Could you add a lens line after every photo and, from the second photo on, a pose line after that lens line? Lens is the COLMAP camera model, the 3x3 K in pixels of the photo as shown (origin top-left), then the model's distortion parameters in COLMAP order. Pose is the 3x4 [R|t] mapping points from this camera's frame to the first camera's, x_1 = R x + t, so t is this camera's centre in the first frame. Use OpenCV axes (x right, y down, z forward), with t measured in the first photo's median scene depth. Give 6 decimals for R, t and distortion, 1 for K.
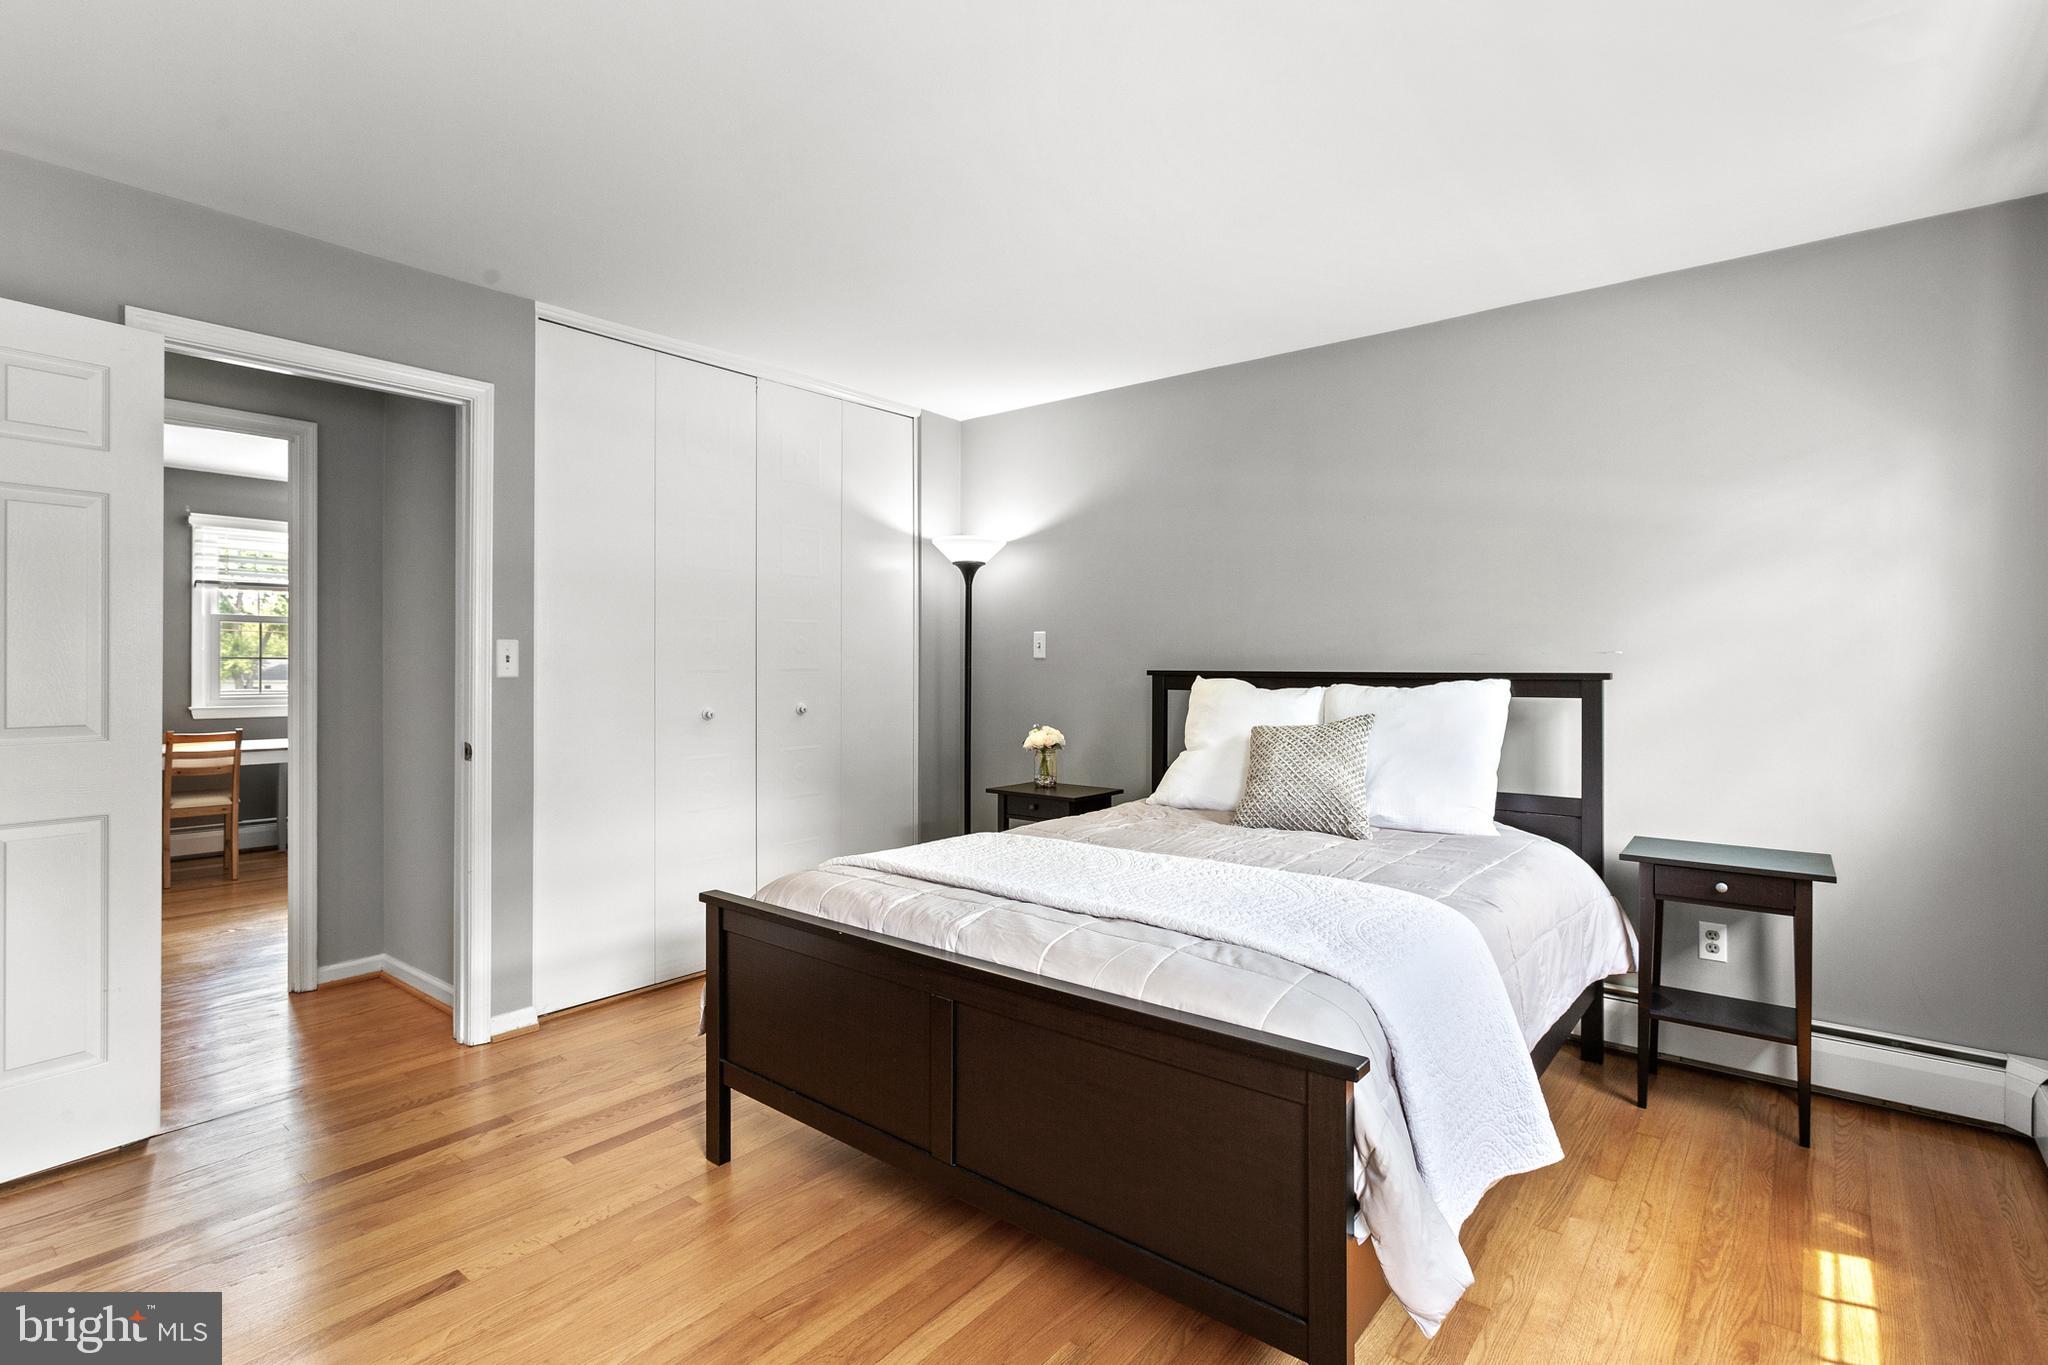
lens RADIAL K [[980.8, 0, 1023.5], [0, 980.8, 671.4], [0, 0, 1]] dist [-0.012518, -0.000368]
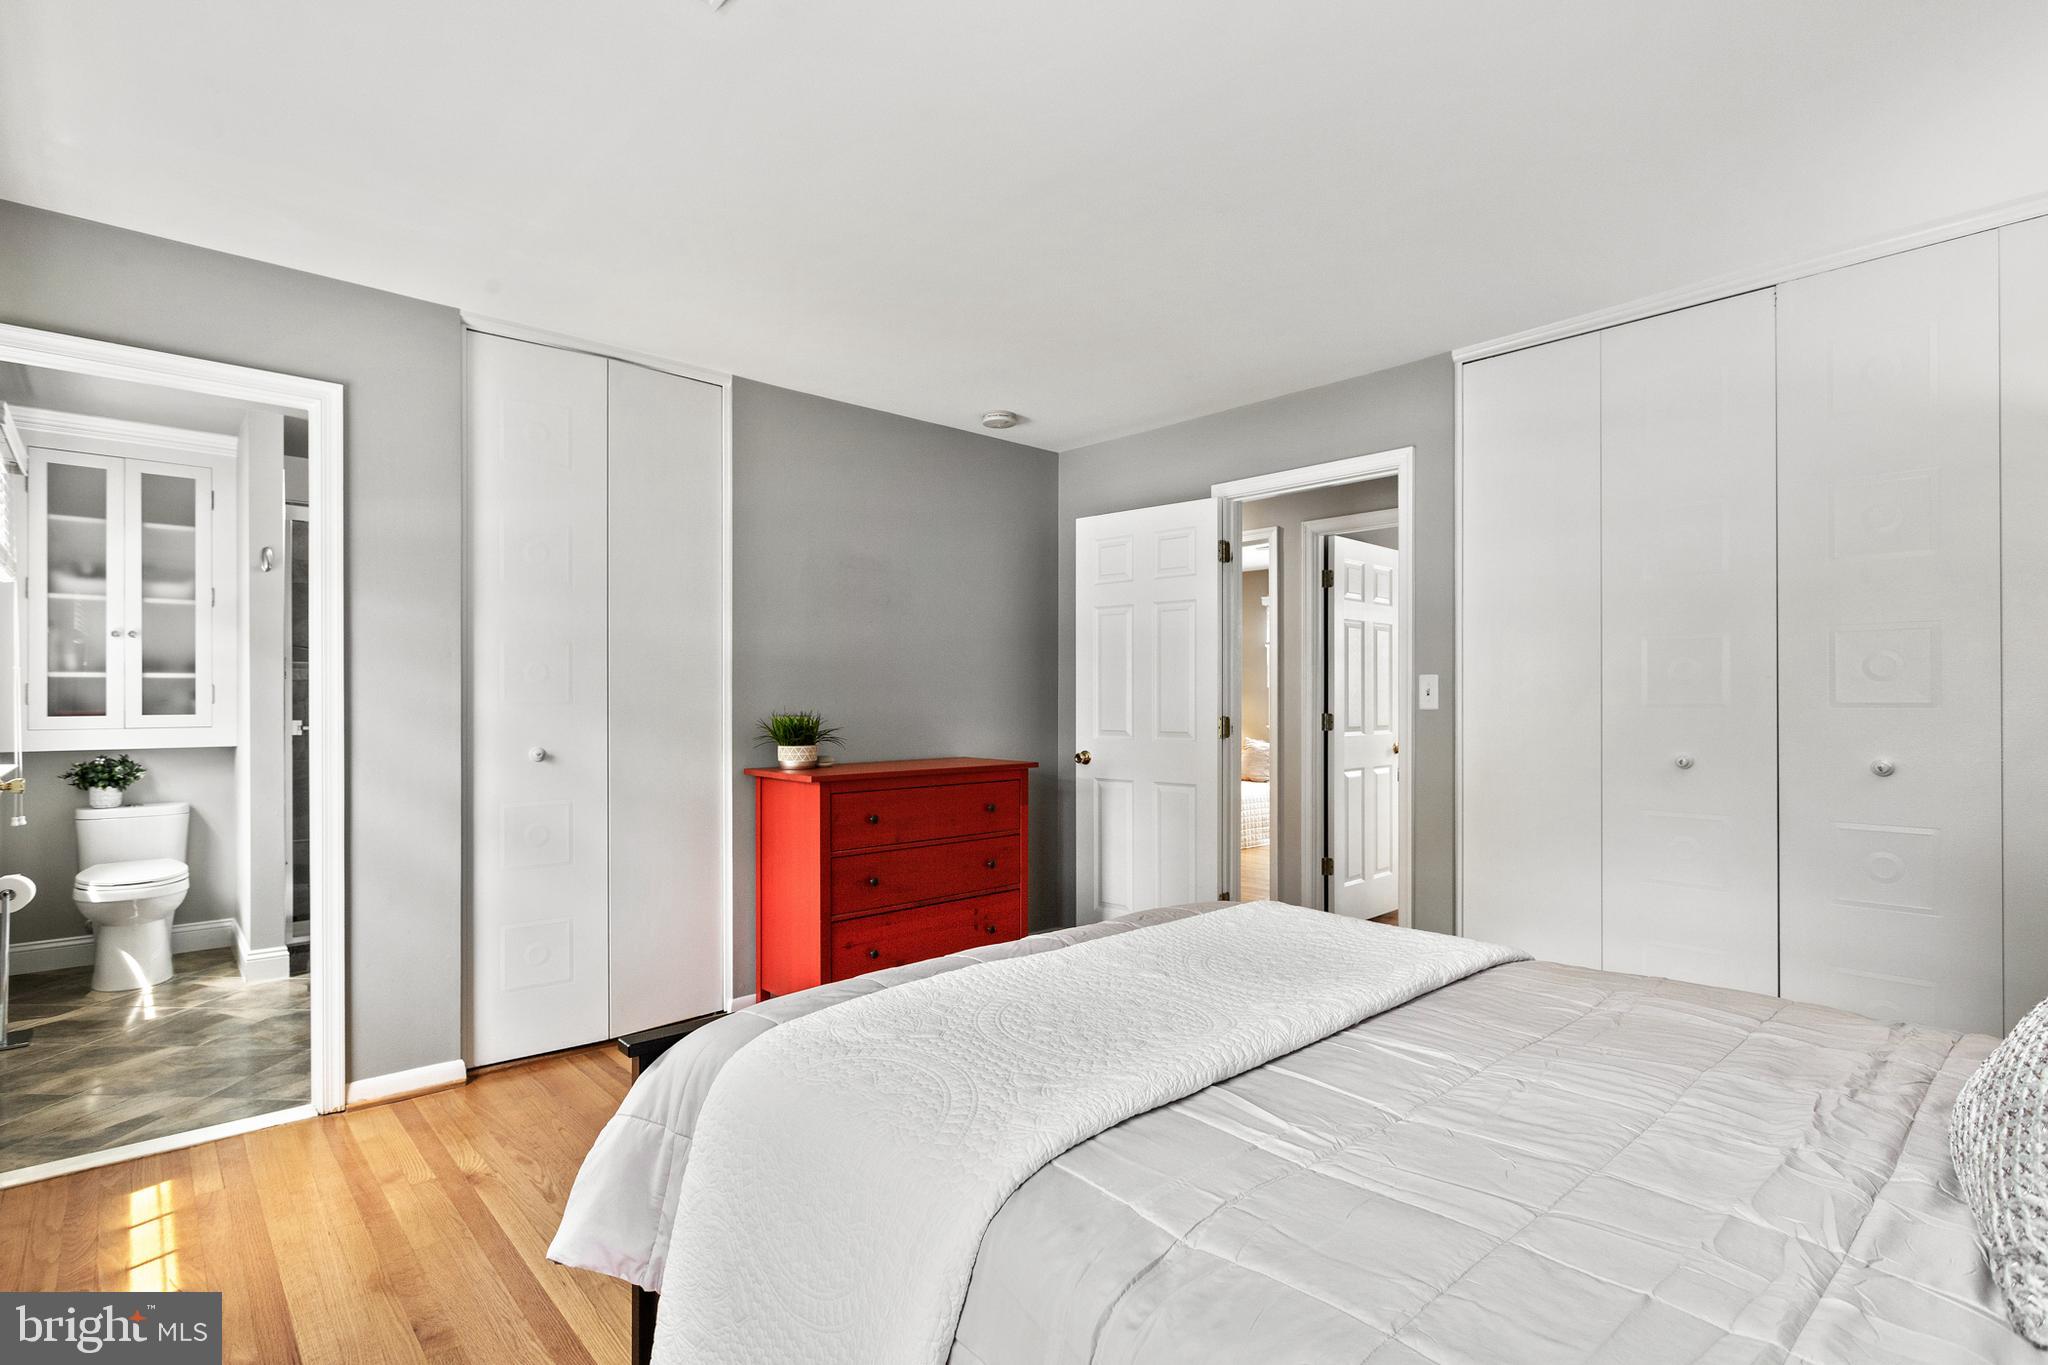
lens RADIAL K [[980.8, 0, 1024.0], [0, 980.8, 692.5], [0, 0, 1]] dist [-0.012518, -0.000368]
pose [[-0.155939, -0.003639, -0.987760, 0.614097], [-0.002962, 0.999990, -0.003216, -0.007995], [0.987762, 0.002424, -0.155948, 0.716152]]
